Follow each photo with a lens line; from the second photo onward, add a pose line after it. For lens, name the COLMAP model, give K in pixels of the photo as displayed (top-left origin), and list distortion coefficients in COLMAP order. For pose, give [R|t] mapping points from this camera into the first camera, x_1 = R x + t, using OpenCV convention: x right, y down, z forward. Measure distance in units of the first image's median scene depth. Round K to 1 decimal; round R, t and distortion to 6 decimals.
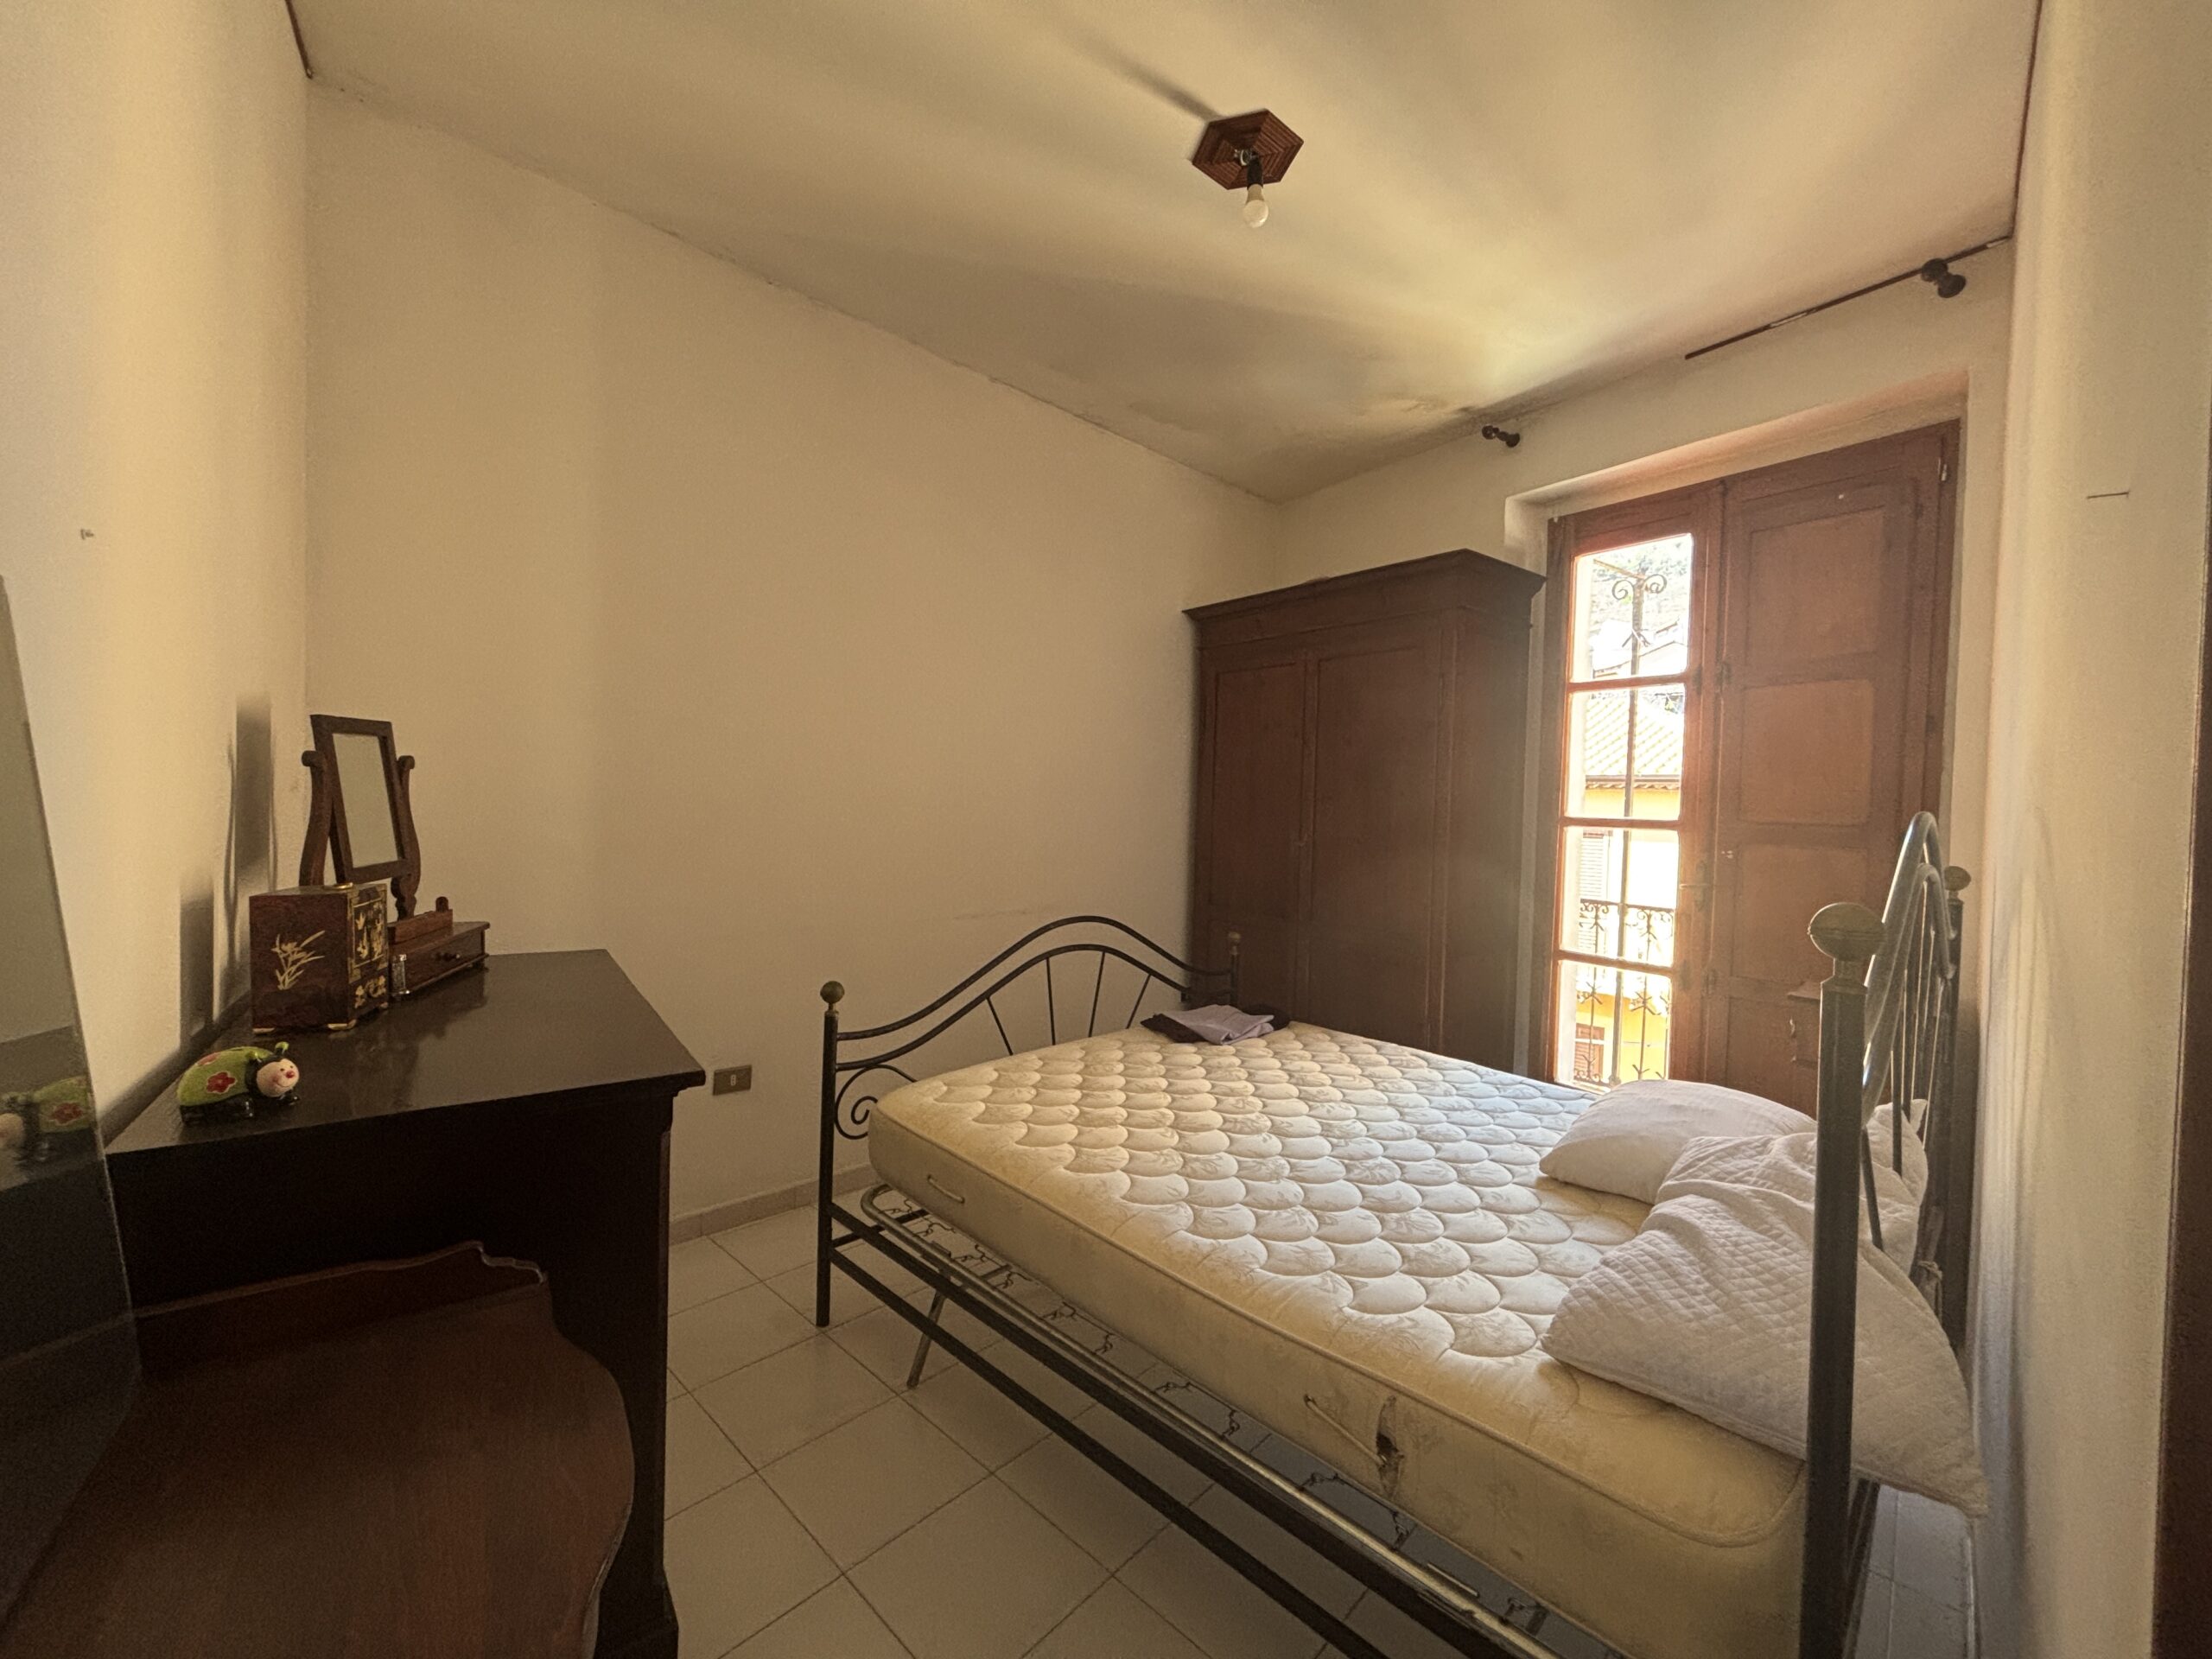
lens RADIAL K [[892.2, 0, 1108.0], [0, 892.2, 816.7], [0, 0, 1]] dist [0.000914, -0.000201]
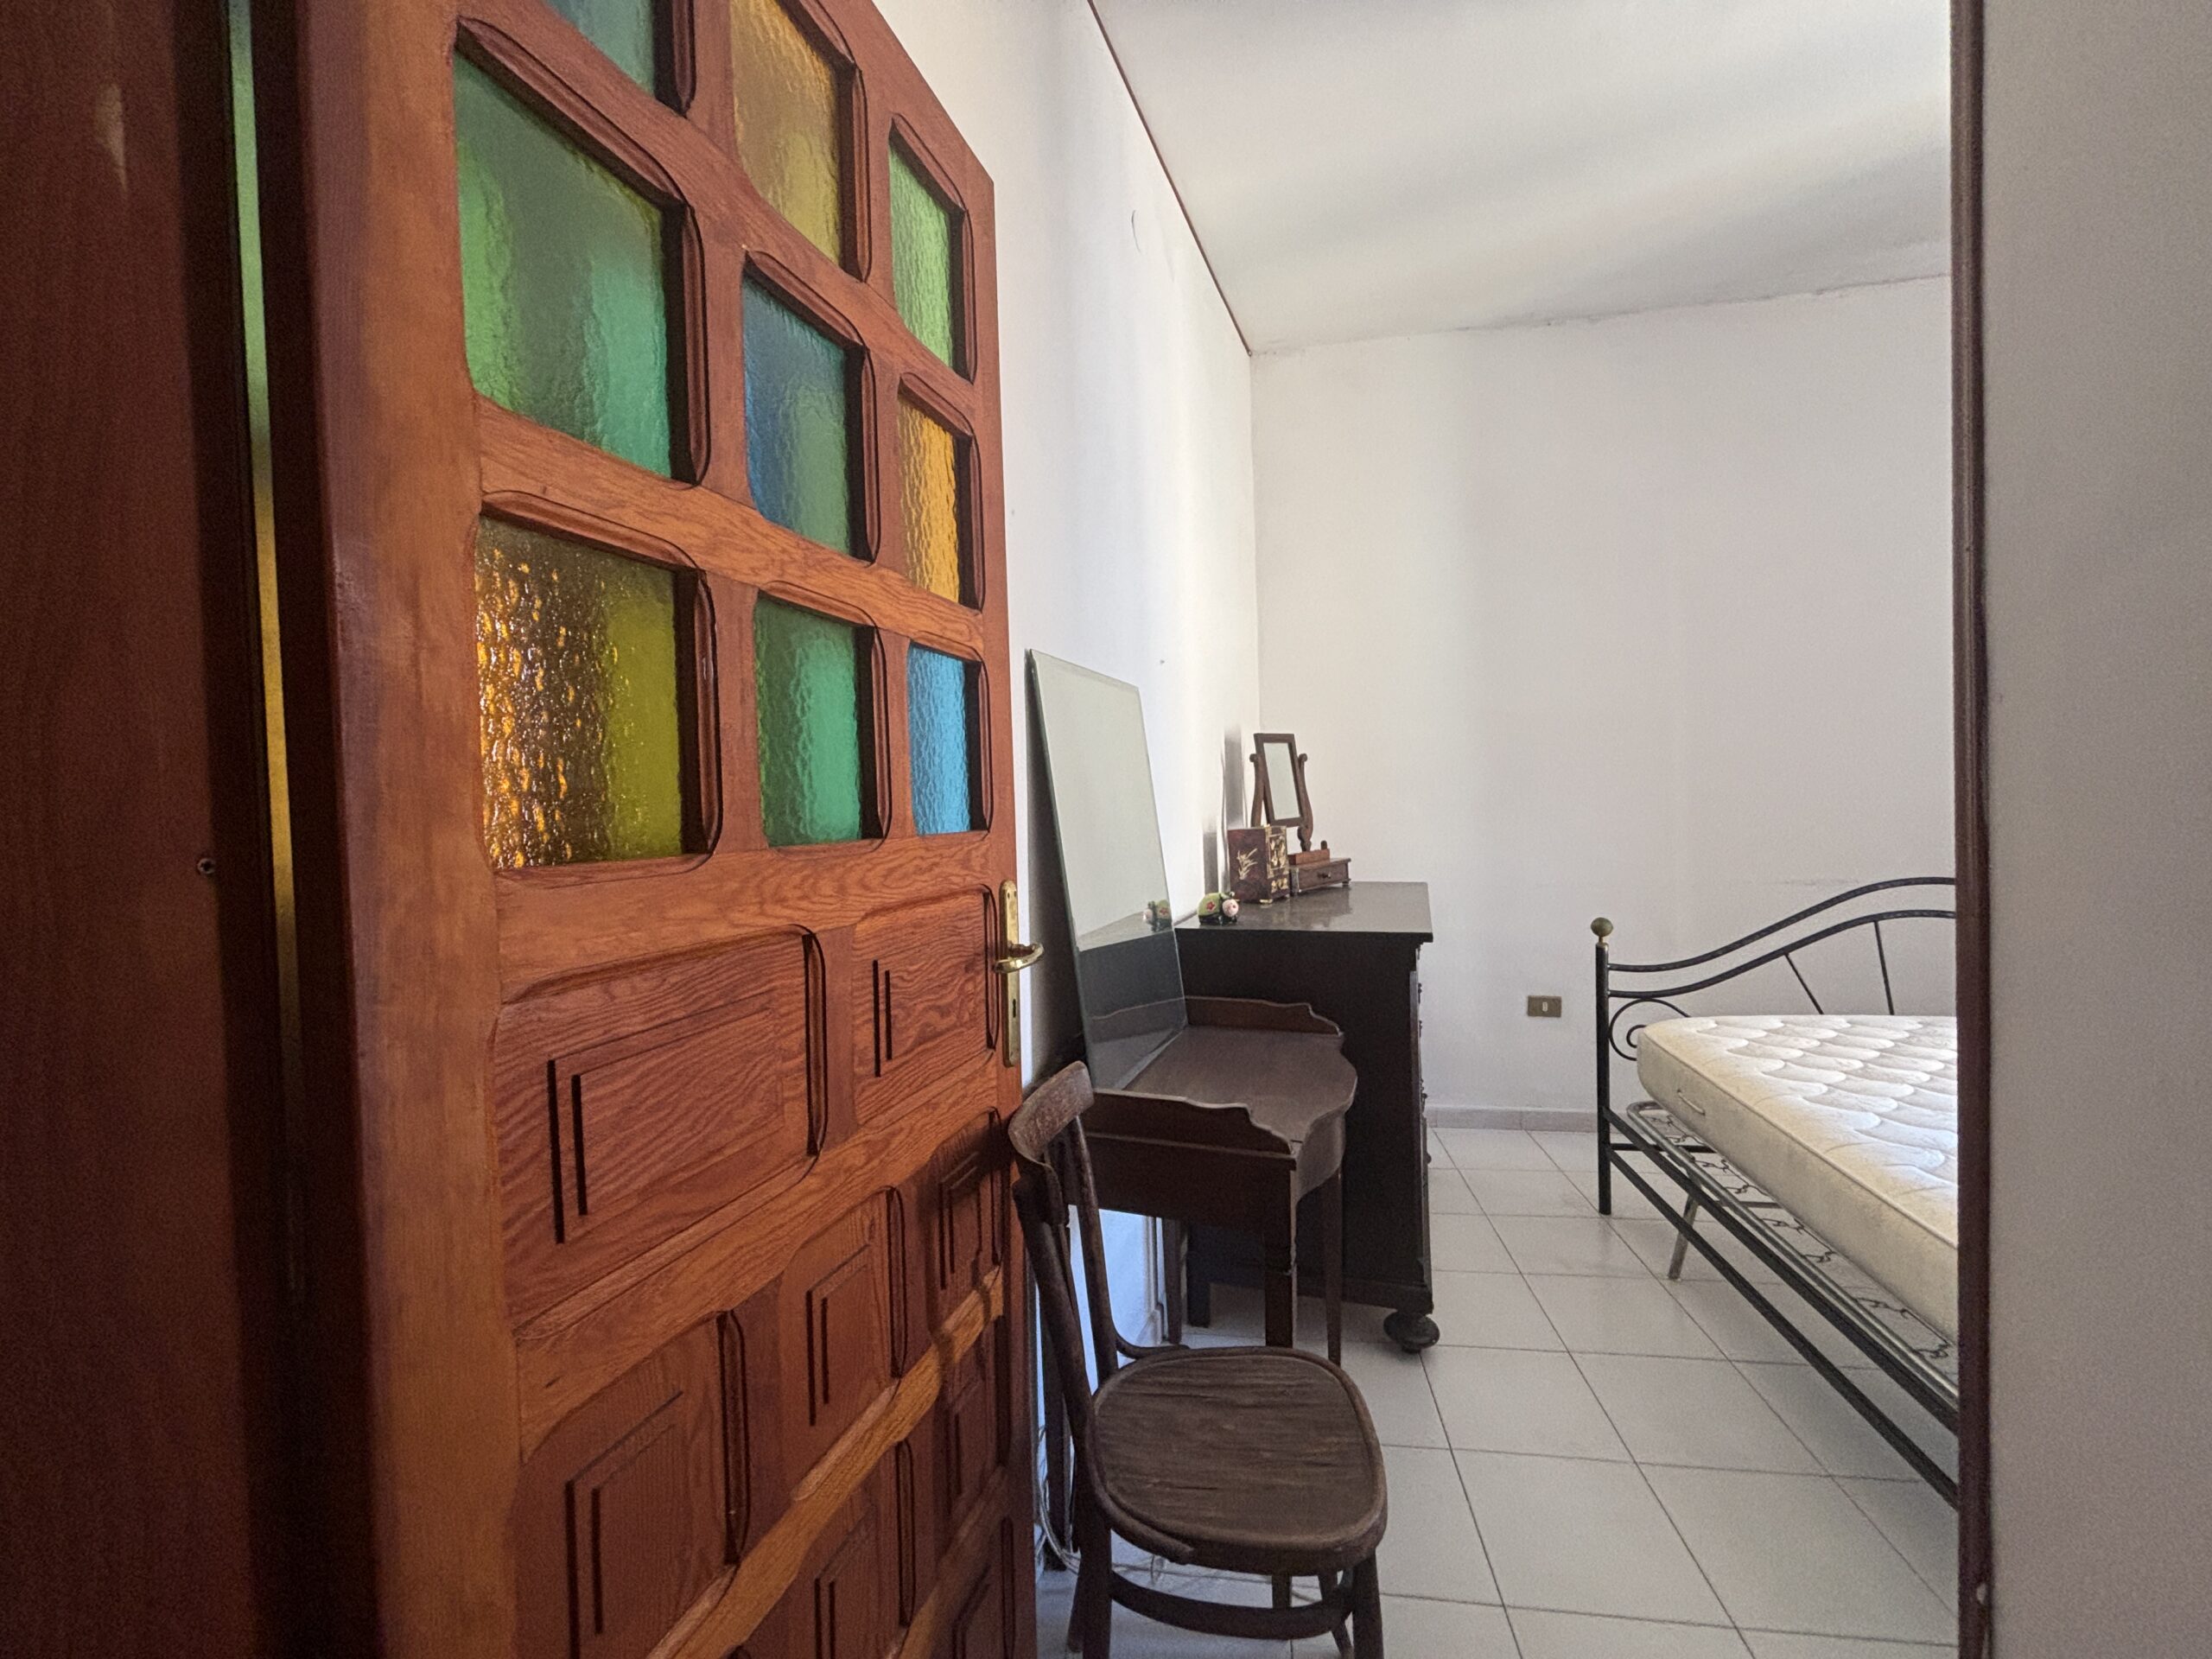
lens RADIAL K [[892.2, 0, 1108.0], [0, 892.2, 816.7], [0, 0, 1]] dist [0.000914, -0.000201]
pose [[0.579957, -0.030791, -0.814065, 0.312689], [0.034998, 0.999305, -0.012865, 0.052419], [0.813895, -0.021029, 0.580631, -0.224276]]
